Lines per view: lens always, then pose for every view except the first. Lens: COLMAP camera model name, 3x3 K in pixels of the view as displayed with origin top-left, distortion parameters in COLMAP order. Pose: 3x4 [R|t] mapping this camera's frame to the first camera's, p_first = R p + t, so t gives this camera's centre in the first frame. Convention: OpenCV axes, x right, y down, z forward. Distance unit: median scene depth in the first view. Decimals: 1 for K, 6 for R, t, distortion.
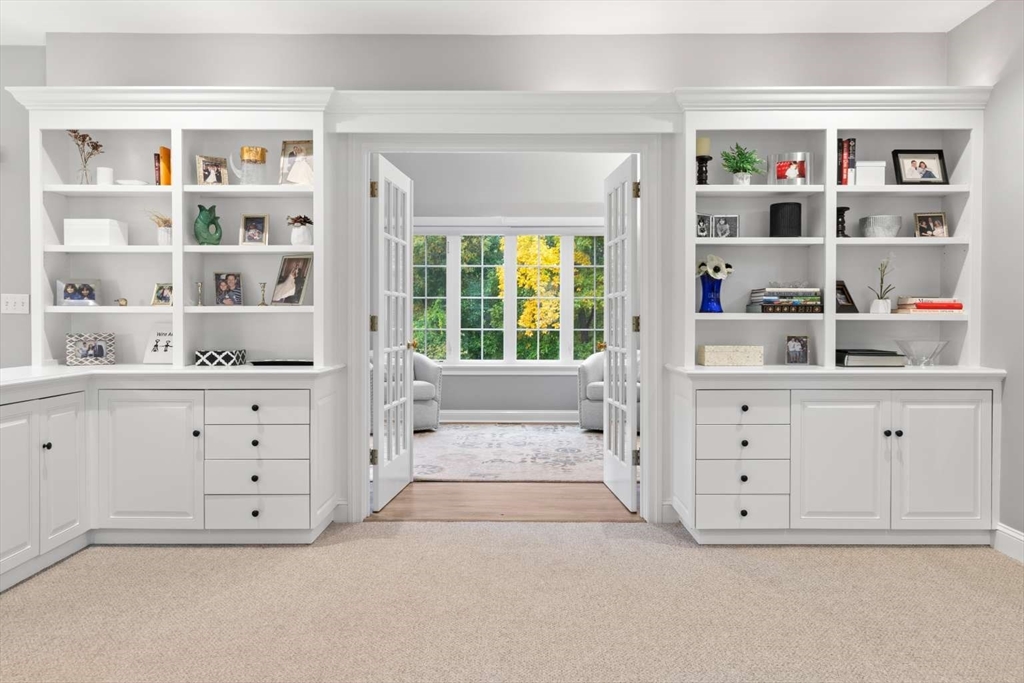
lens RADIAL K [[660.7, 0, 512.0], [0, 660.7, 341.5], [0, 0, 1]] dist [0.000857, 0.000424]
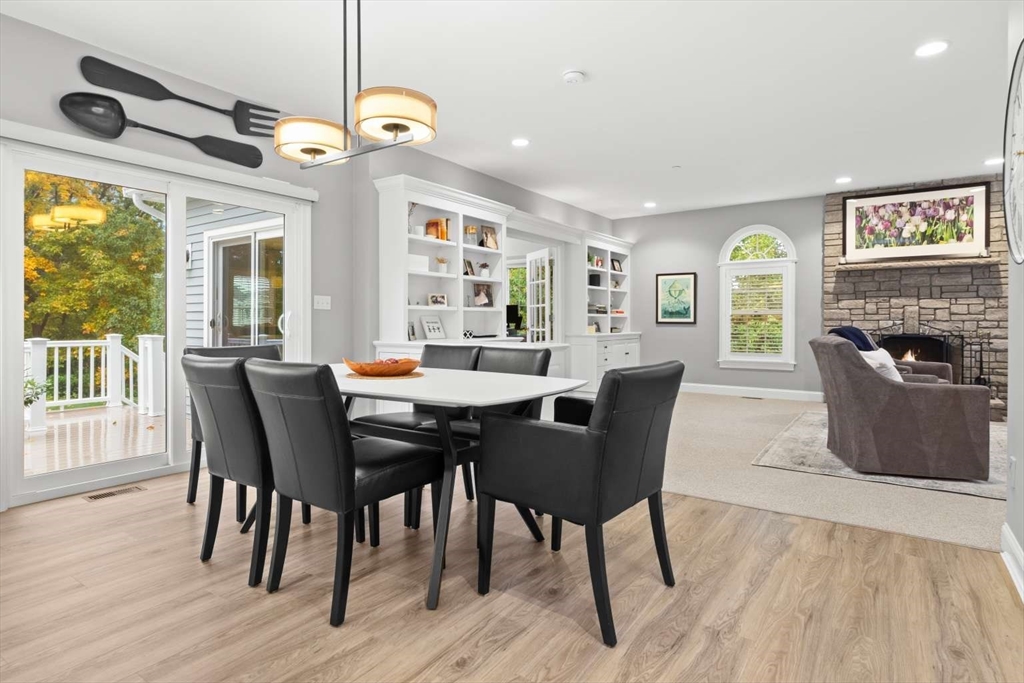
lens RADIAL K [[548.6, 0, 509.8], [0, 548.6, 321.2], [0, 0, 1]] dist [-0.000909, -0.000431]
pose [[0.584482, -0.000846, 0.811406, -1.662793], [0.011990, 0.999899, -0.007595, 0.000597], [-0.811318, 0.014168, 0.584434, -0.041901]]
